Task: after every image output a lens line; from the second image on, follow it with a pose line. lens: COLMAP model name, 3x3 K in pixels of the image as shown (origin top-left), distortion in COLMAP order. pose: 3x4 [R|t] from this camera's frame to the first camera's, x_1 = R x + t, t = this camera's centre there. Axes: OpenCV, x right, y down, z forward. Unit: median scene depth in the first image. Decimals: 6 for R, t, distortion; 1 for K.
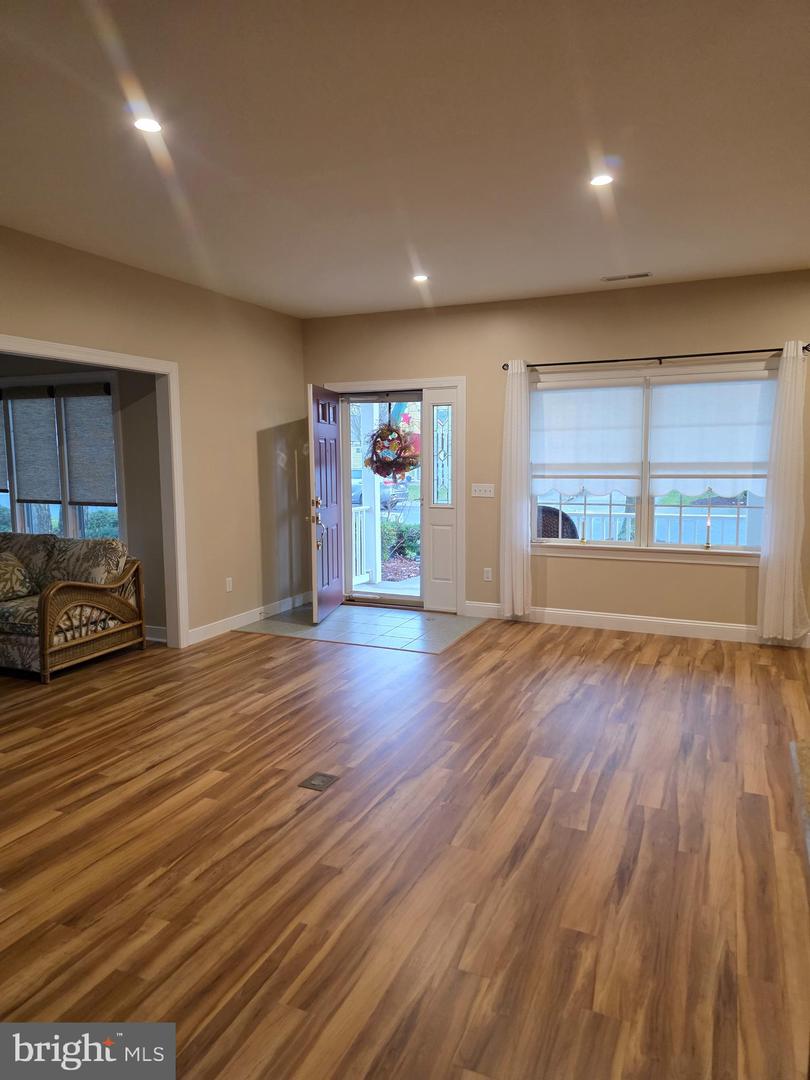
lens RADIAL K [[718.3, 0, 405.0], [0, 718.3, 540.0], [0, 0, 1]] dist [0.046009, -0.032627]
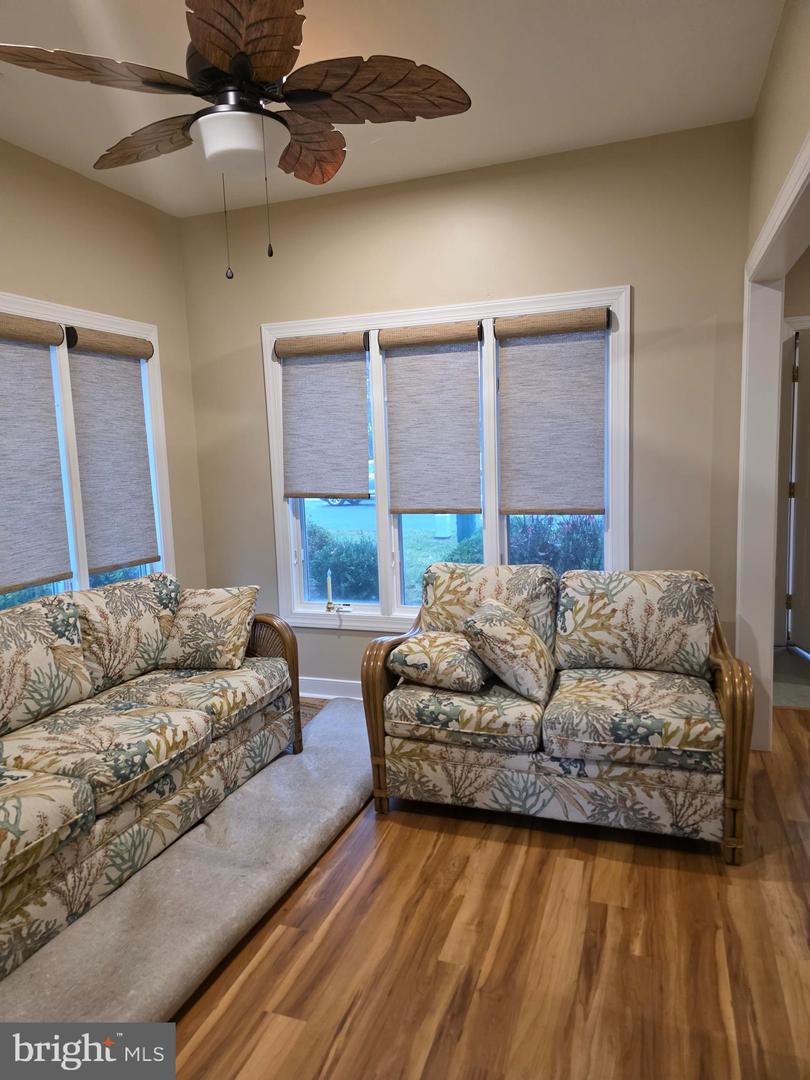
lens RADIAL K [[718.3, 0, 405.0], [0, 718.3, 540.0], [0, 0, 1]] dist [0.046009, -0.032627]
pose [[0.996315, -0.040000, 0.075871, -0.712474], [0.039224, 0.999162, 0.011687, -0.044630], [-0.076275, -0.008668, 0.997049, 0.471528]]
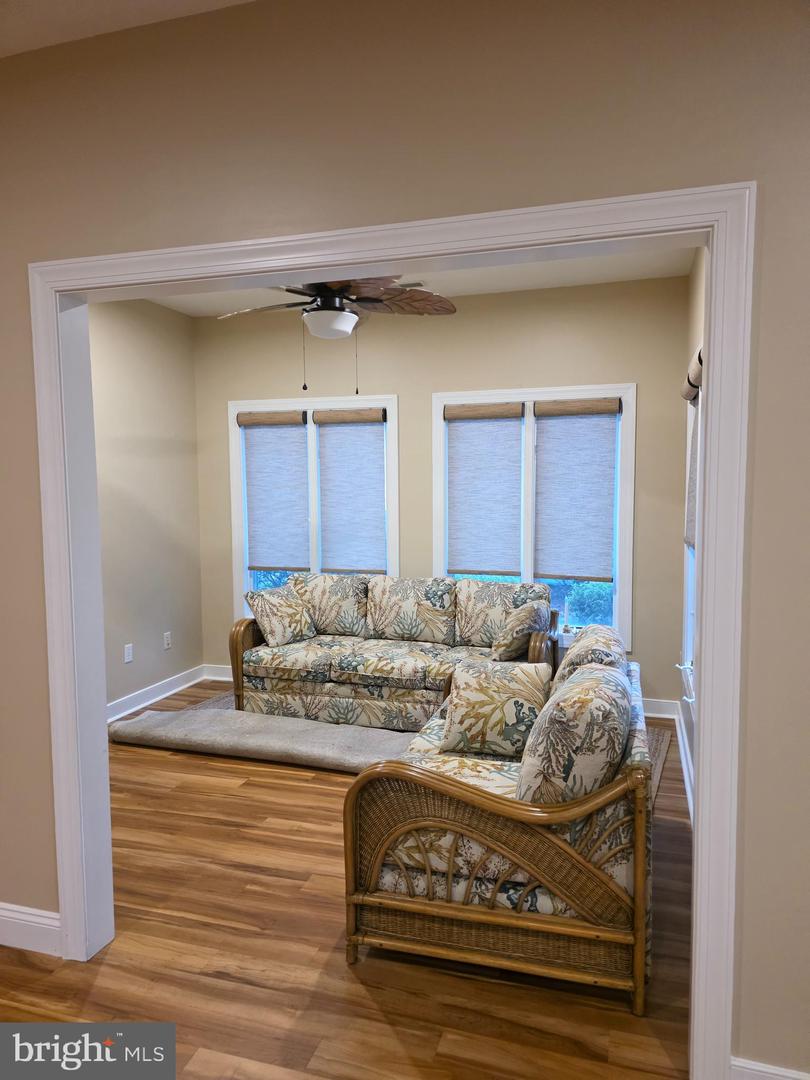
lens RADIAL K [[718.3, 0, 405.0], [0, 718.3, 540.0], [0, 0, 1]] dist [0.046009, -0.032627]
pose [[0.128712, 0.085417, -0.987997, -0.029198], [-0.115040, 0.990843, 0.070676, -0.113144], [0.984987, 0.104562, 0.137360, 0.881544]]
